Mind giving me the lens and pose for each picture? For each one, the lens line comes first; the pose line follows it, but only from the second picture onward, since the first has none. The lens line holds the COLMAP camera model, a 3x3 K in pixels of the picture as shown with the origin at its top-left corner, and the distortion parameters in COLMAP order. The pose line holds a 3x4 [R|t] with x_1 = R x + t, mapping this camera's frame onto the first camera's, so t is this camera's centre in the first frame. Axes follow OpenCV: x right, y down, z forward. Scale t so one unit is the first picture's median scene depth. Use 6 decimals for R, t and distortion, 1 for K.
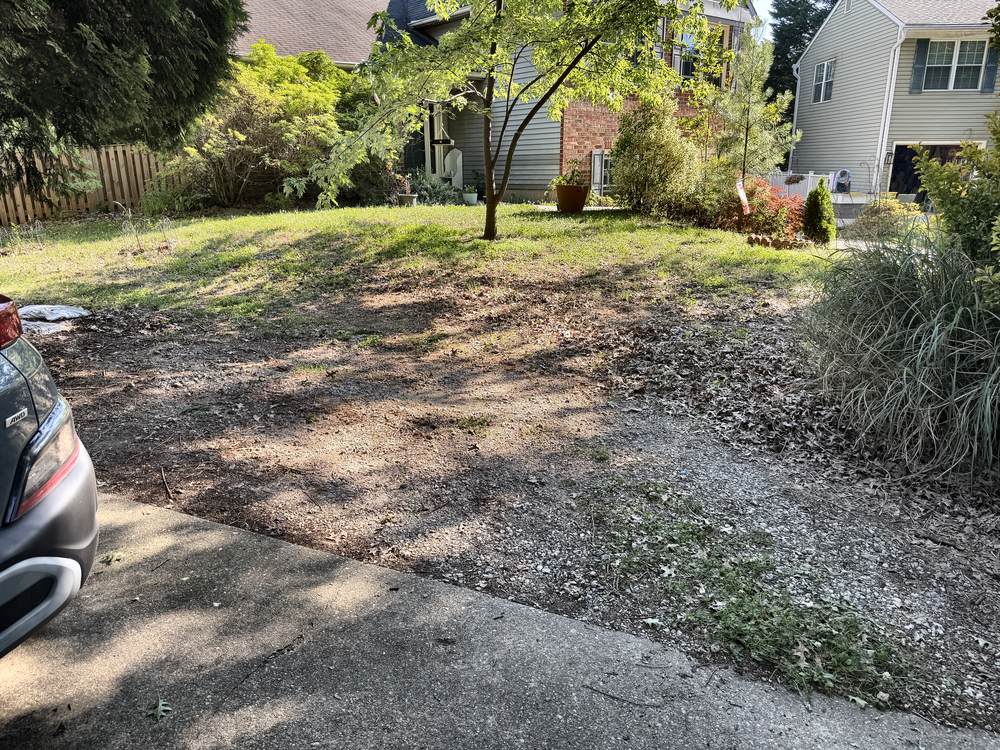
lens RADIAL K [[692.5, 0, 467.3], [0, 692.5, 377.8], [0, 0, 1]] dist [0.045631, -0.091807]
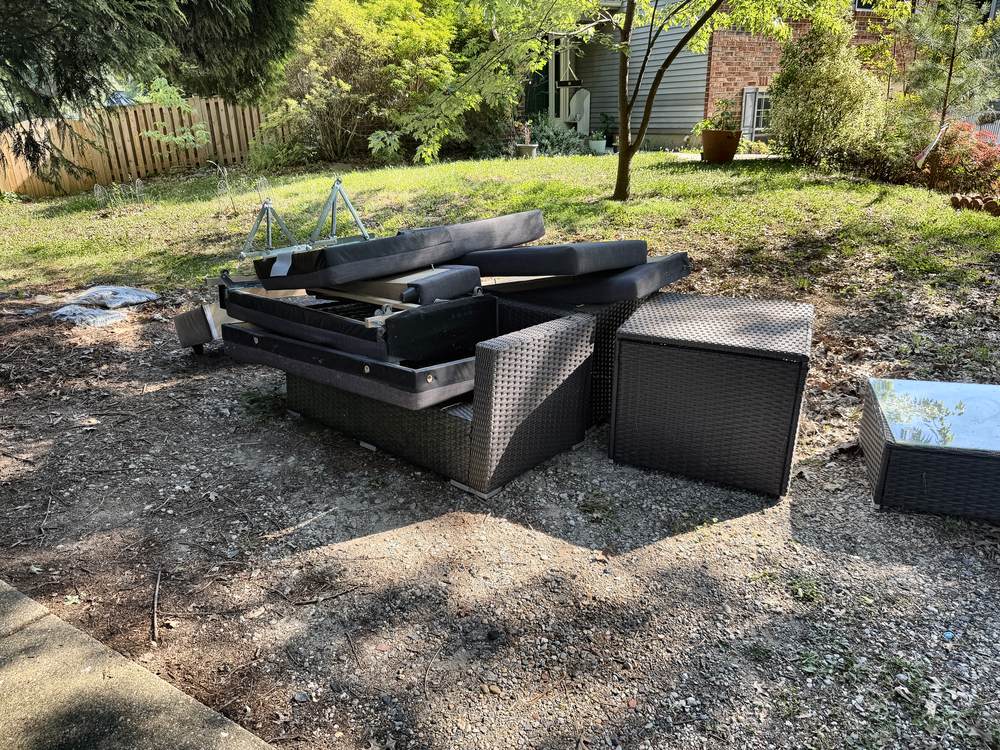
lens RADIAL K [[692.5, 0, 467.3], [0, 692.5, 377.8], [0, 0, 1]] dist [0.045631, -0.091807]
pose [[0.985933, 0.039809, -0.162331, -0.005104], [-0.027596, 0.996664, 0.076805, -0.035464], [0.164847, -0.071244, 0.983743, 0.098437]]
